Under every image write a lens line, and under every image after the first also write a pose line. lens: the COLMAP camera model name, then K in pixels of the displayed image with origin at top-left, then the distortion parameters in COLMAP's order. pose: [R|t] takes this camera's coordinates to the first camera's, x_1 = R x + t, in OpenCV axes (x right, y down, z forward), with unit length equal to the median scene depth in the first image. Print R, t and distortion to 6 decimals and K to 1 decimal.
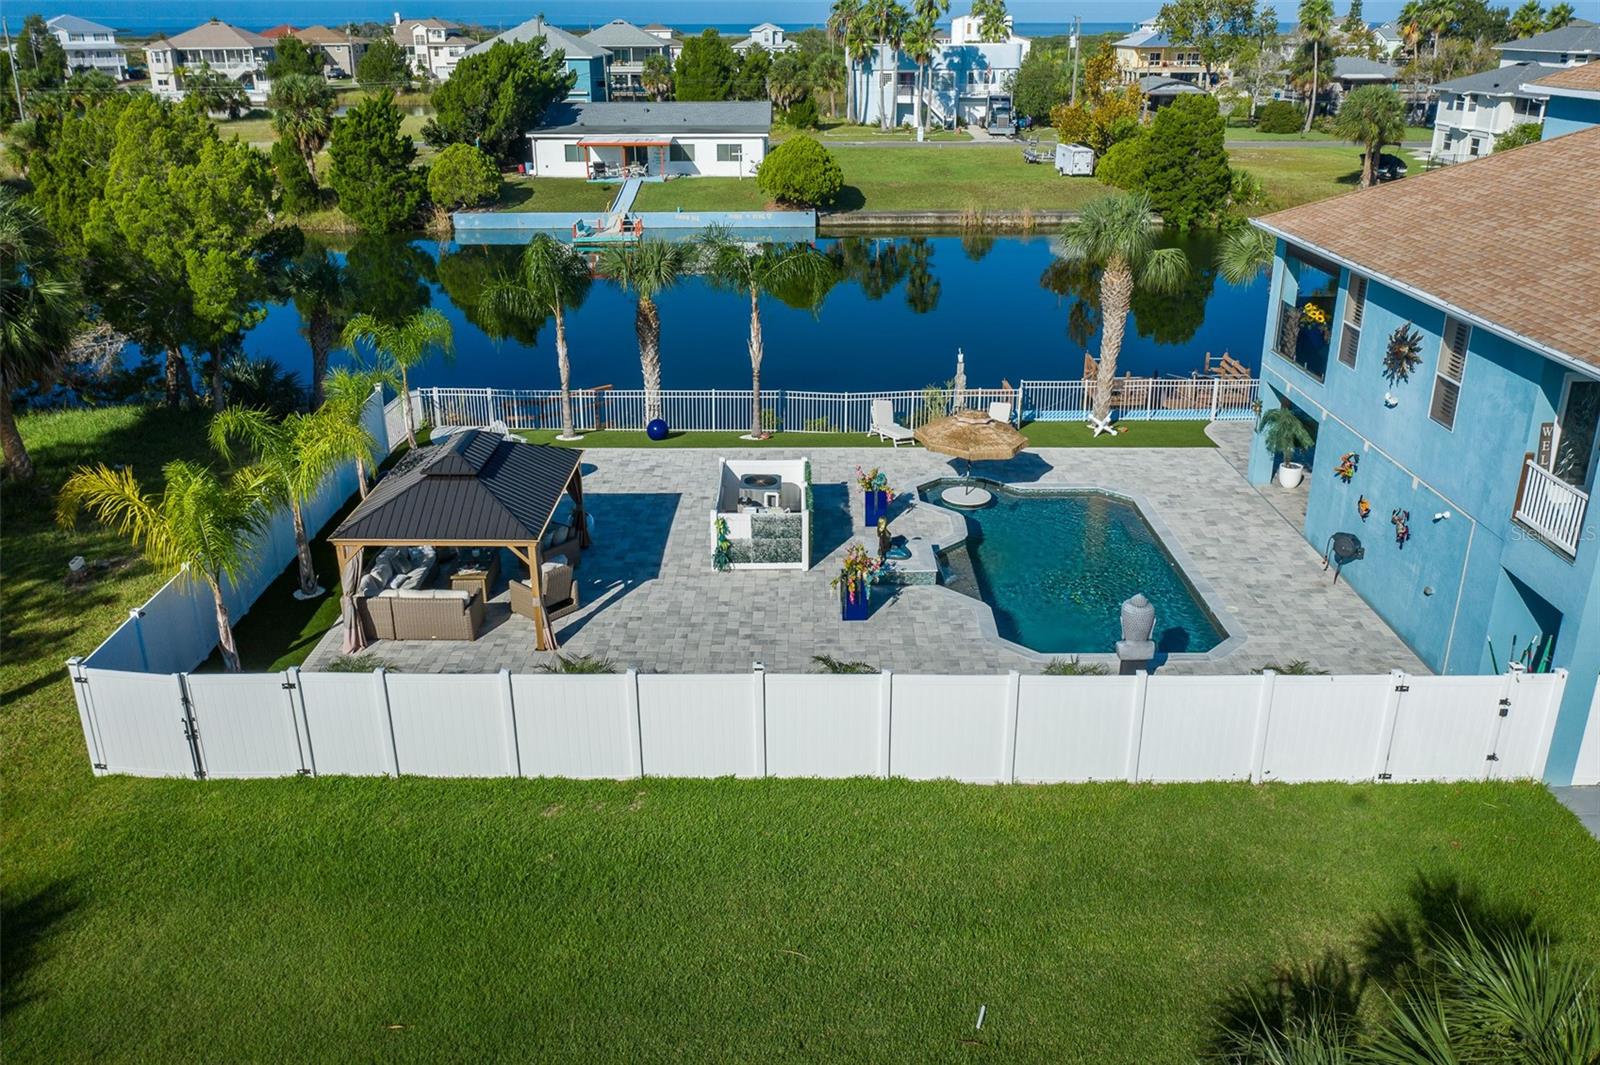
lens RADIAL K [[1277.0, 0, 788.5], [0, 1277.0, 471.0], [0, 0, 1]] dist [-0.013018, 0.001384]
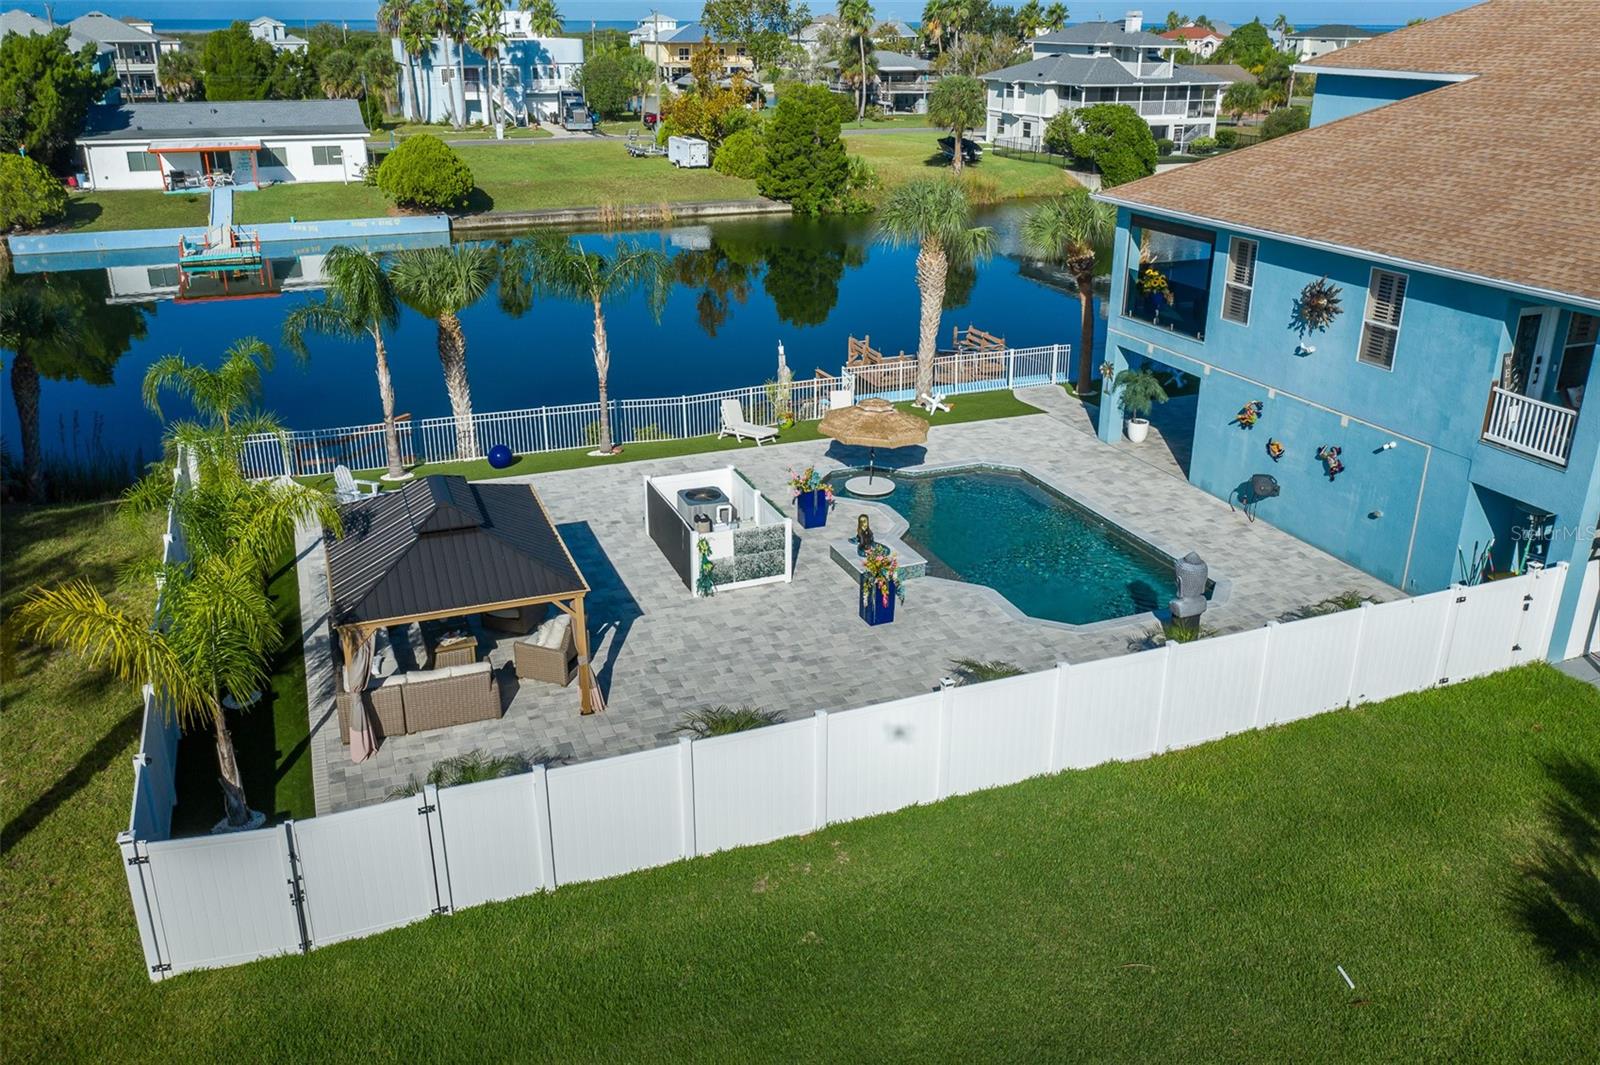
lens RADIAL K [[1277.0, 0, 788.5], [0, 1277.0, 471.0], [0, 0, 1]] dist [-0.013018, 0.001384]
pose [[0.926181, -0.117412, 0.358335, -0.105376], [0.116774, 0.992880, 0.023504, -0.008654], [-0.358544, 0.020075, 0.933297, 0.037814]]
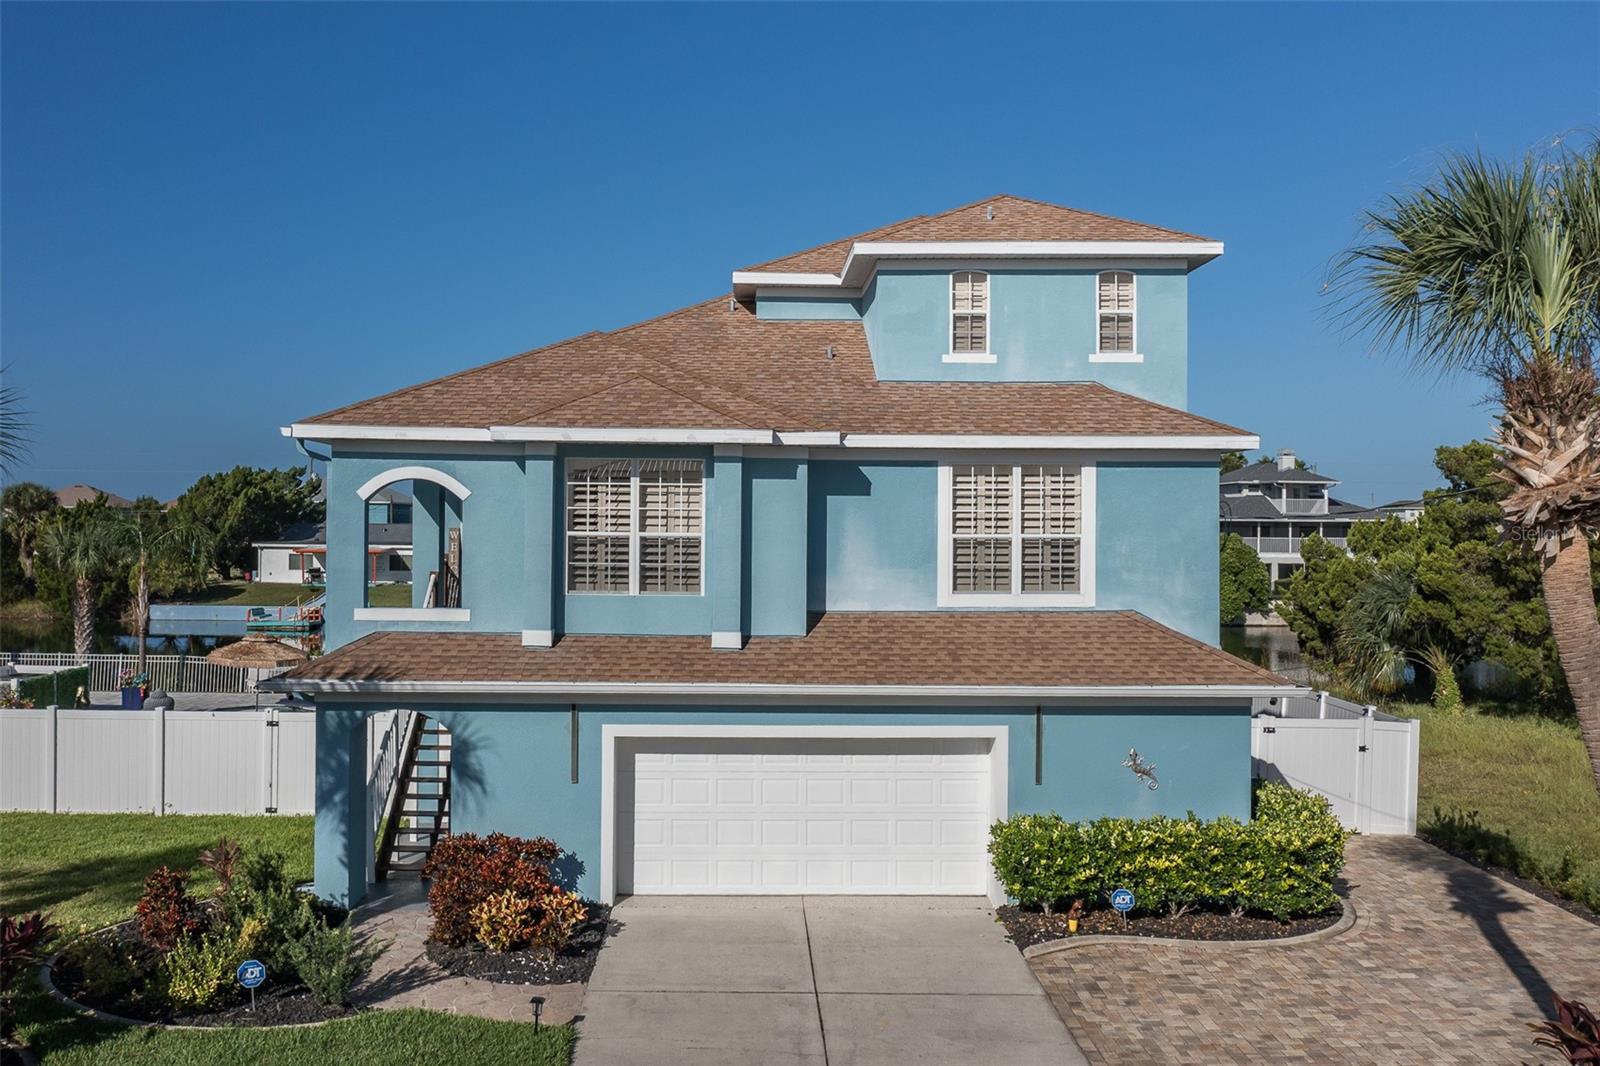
lens RADIAL K [[1309.9, 0, 709.0], [0, 1309.9, 504.7], [0, 0, 1]] dist [0.082851, -0.143957]
pose [[0.999907, 0.011293, -0.007706, 0.206415], [-0.013261, 0.938174, -0.345910, 0.092204], [0.003324, 0.345980, 0.938236, -0.052475]]
